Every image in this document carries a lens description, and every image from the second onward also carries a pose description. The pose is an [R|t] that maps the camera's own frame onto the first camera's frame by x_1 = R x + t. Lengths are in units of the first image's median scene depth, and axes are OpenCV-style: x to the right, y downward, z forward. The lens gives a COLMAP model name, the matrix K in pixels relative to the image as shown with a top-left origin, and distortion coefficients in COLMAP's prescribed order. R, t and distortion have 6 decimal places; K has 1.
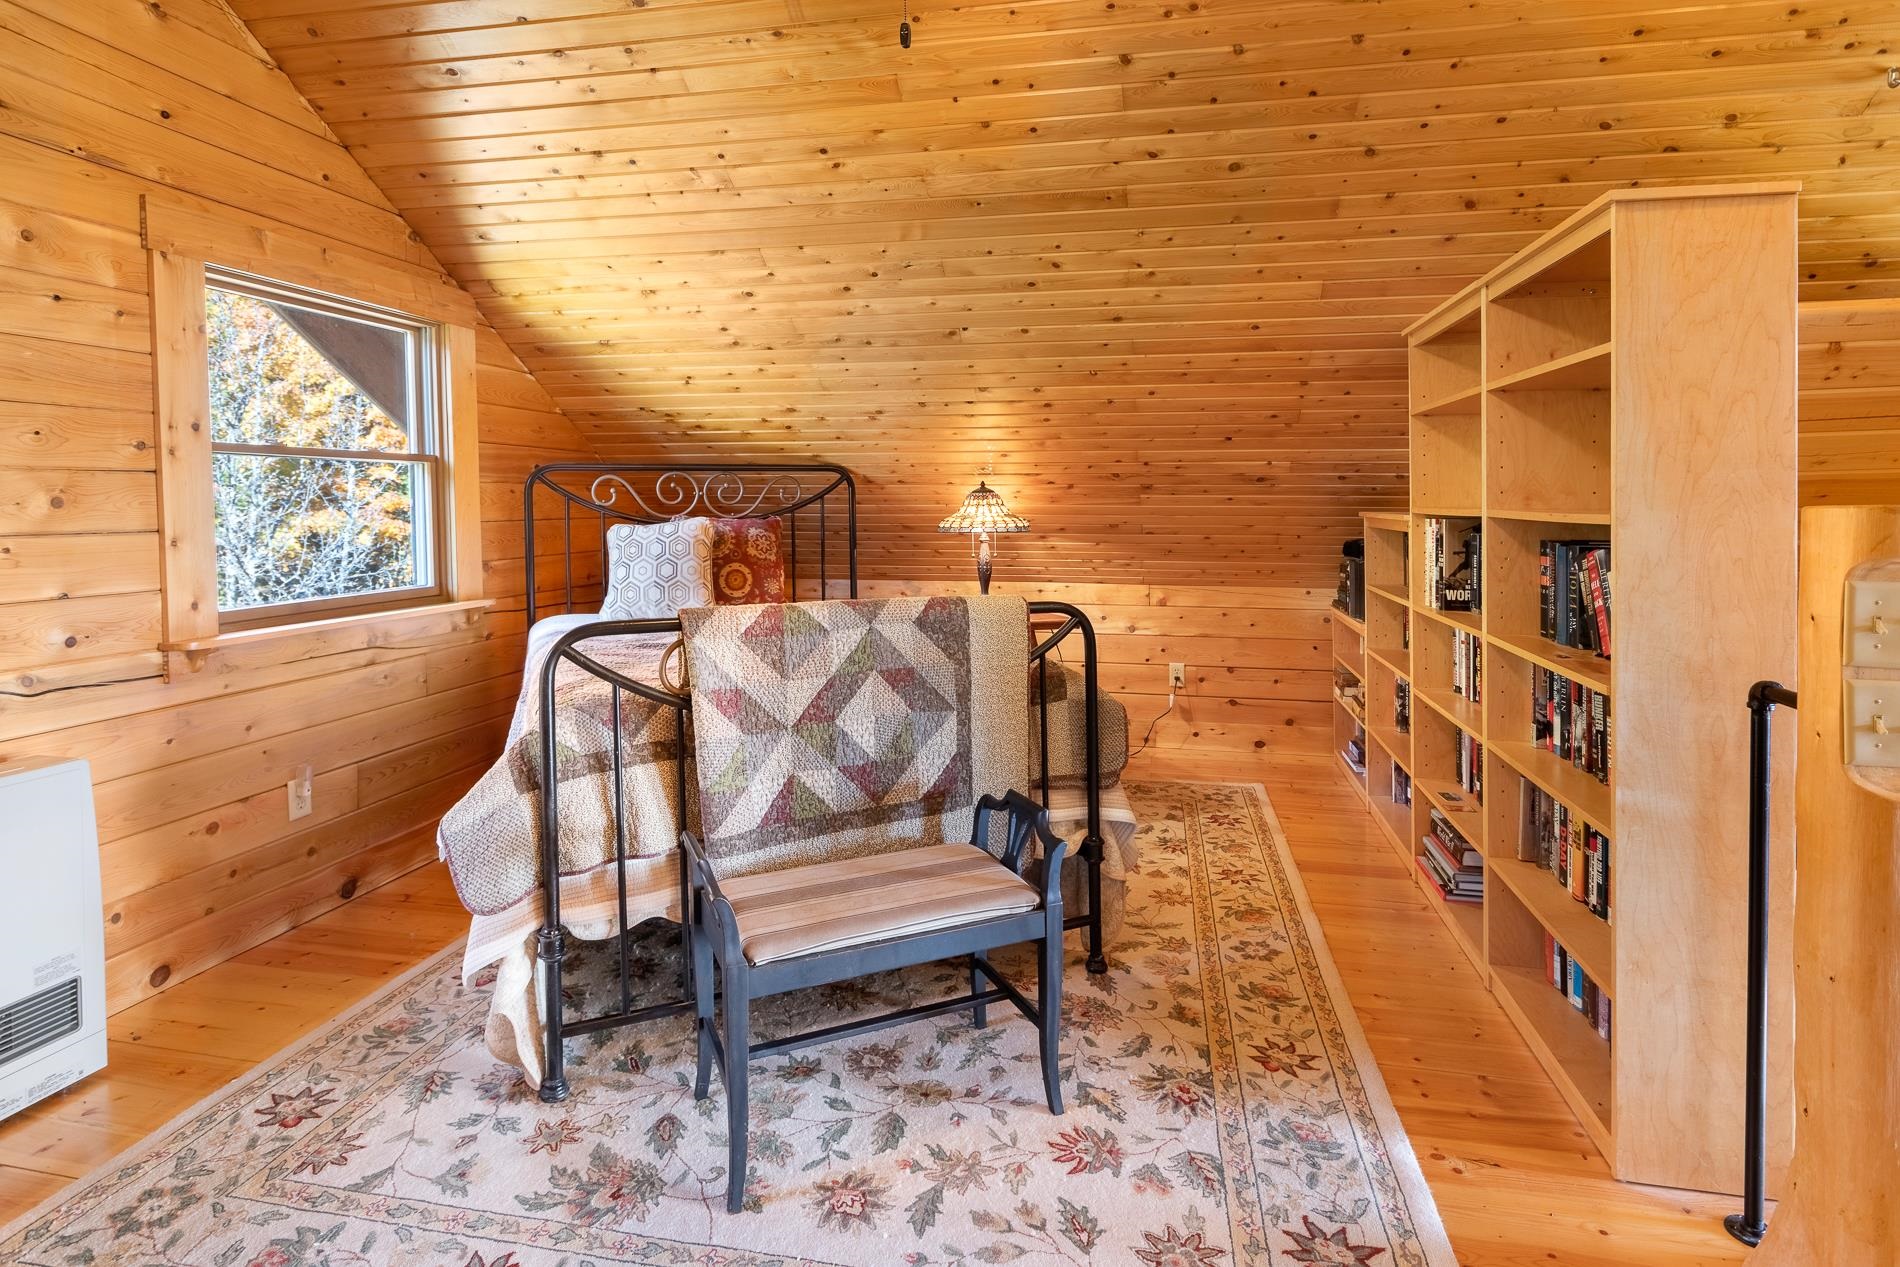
lens RADIAL K [[976.4, 0, 954.0], [0, 976.4, 517.4], [0, 0, 1]] dist [-0.001172, -0.000829]
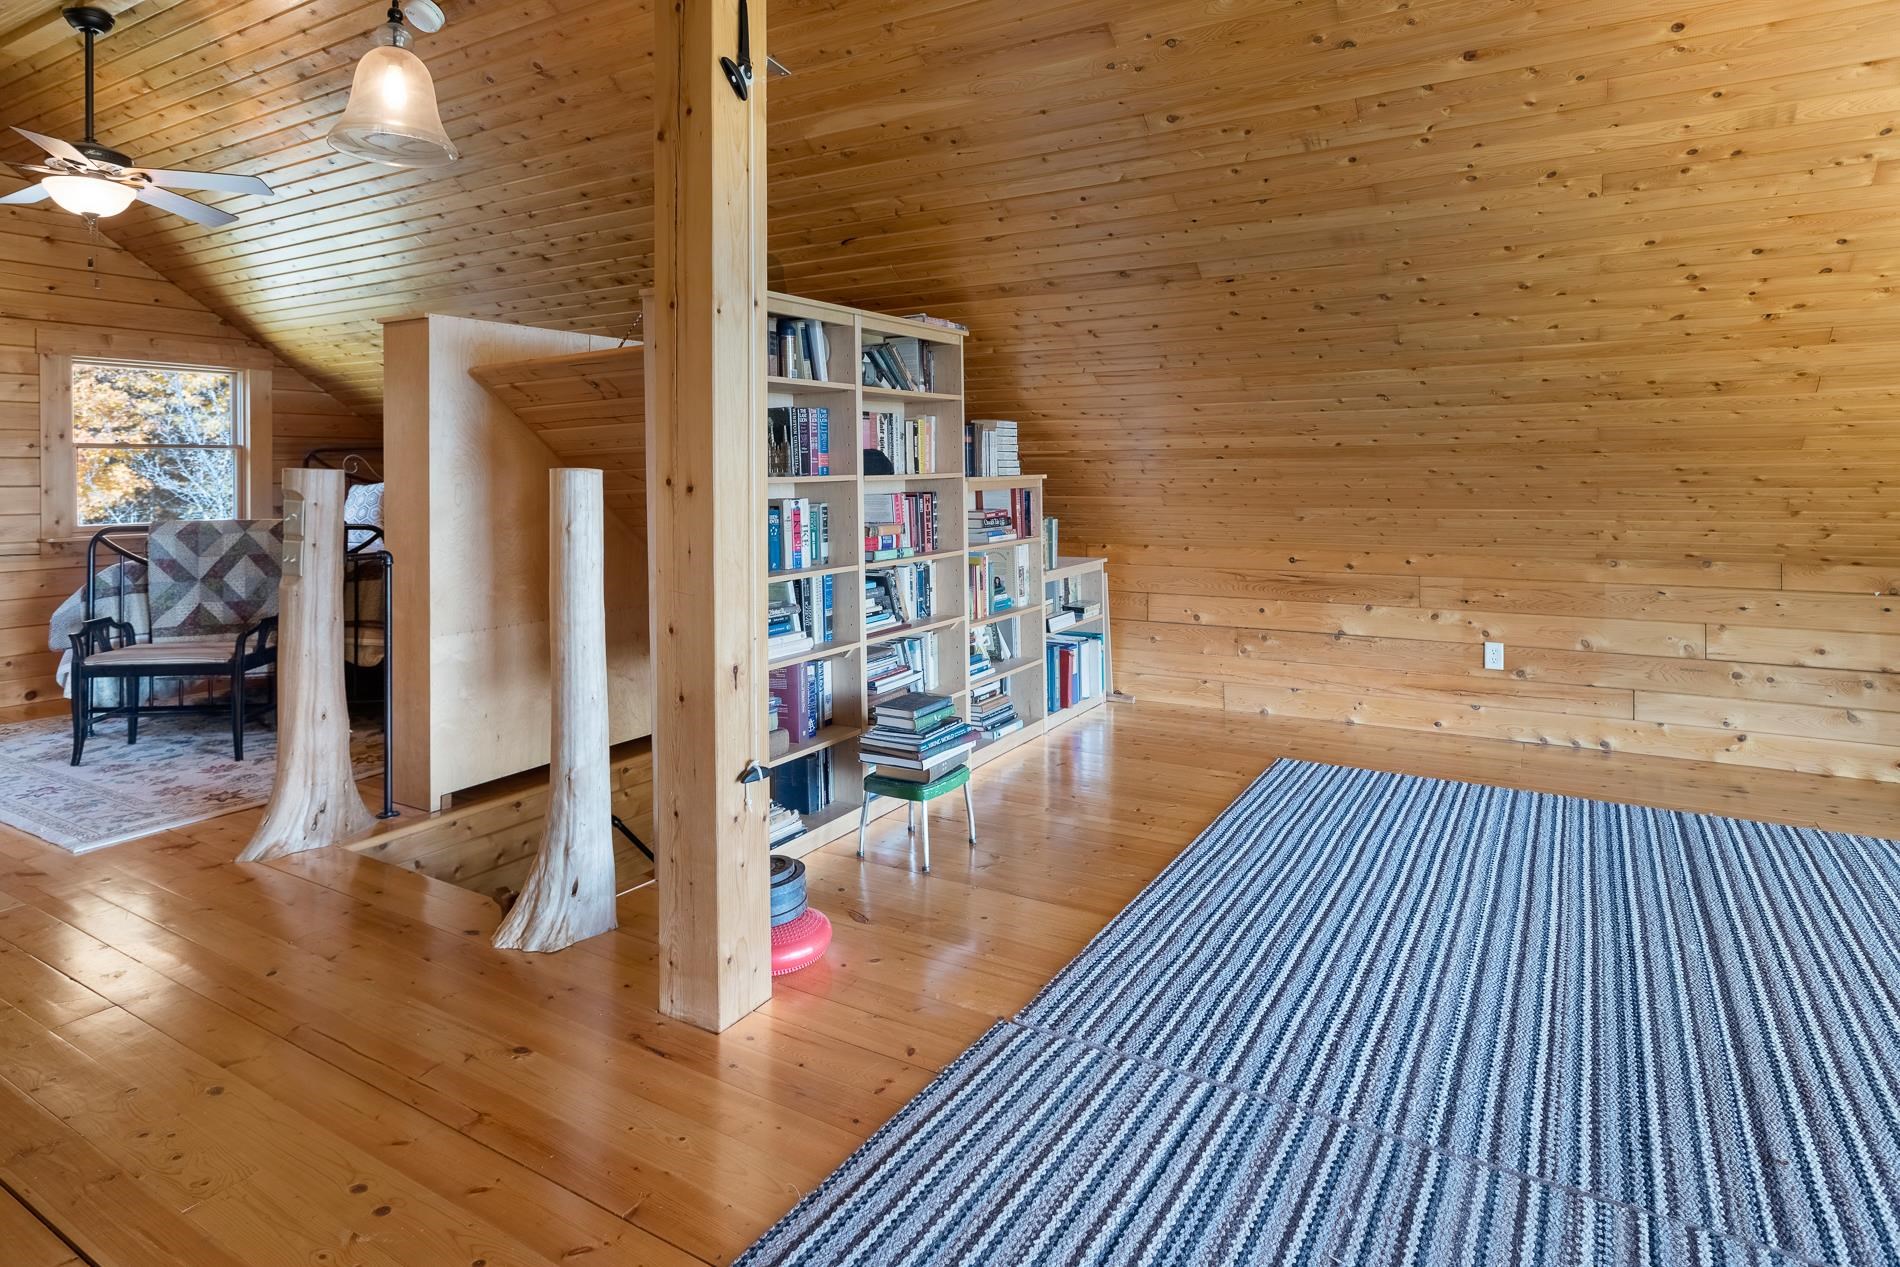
lens RADIAL K [[1059.8, 0, 949.0], [0, 1059.8, 459.2], [0, 0, 1]] dist [0.001247, -0.000467]
pose [[0.943058, -0.010364, -0.332466, 1.992967], [0.001475, 0.999635, -0.026978, 0.022971], [0.332624, 0.024952, 0.942729, -0.564830]]
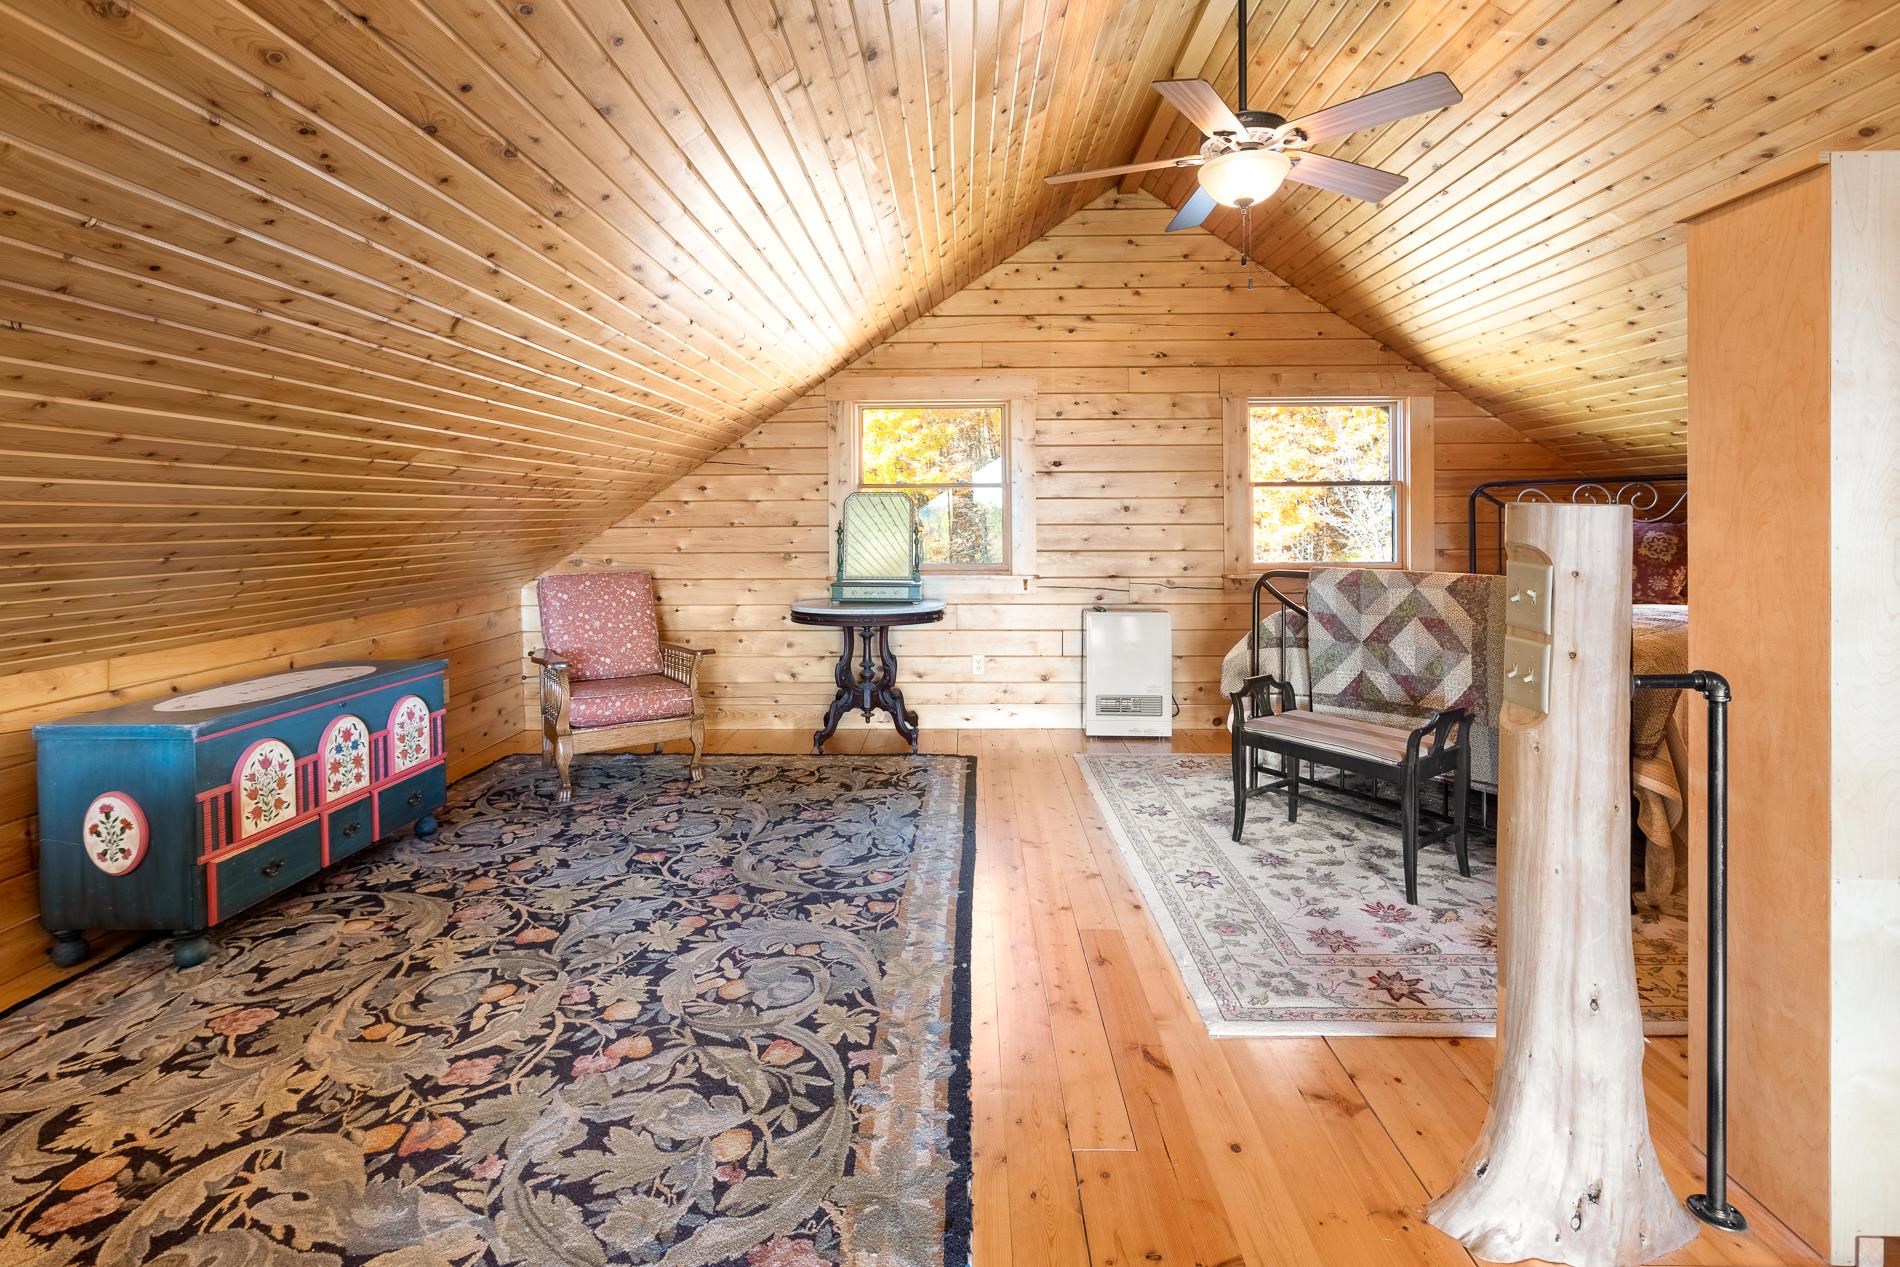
lens RADIAL K [[879.1, 0, 942.4], [0, 879.1, 524.4], [0, 0, 1]] dist [-0.001556, 0.000296]
pose [[0.174063, 0.008157, -0.984701, 1.154082], [-0.010413, 0.999925, 0.006442, 0.009800], [0.984680, 0.009133, 0.174134, 0.022451]]
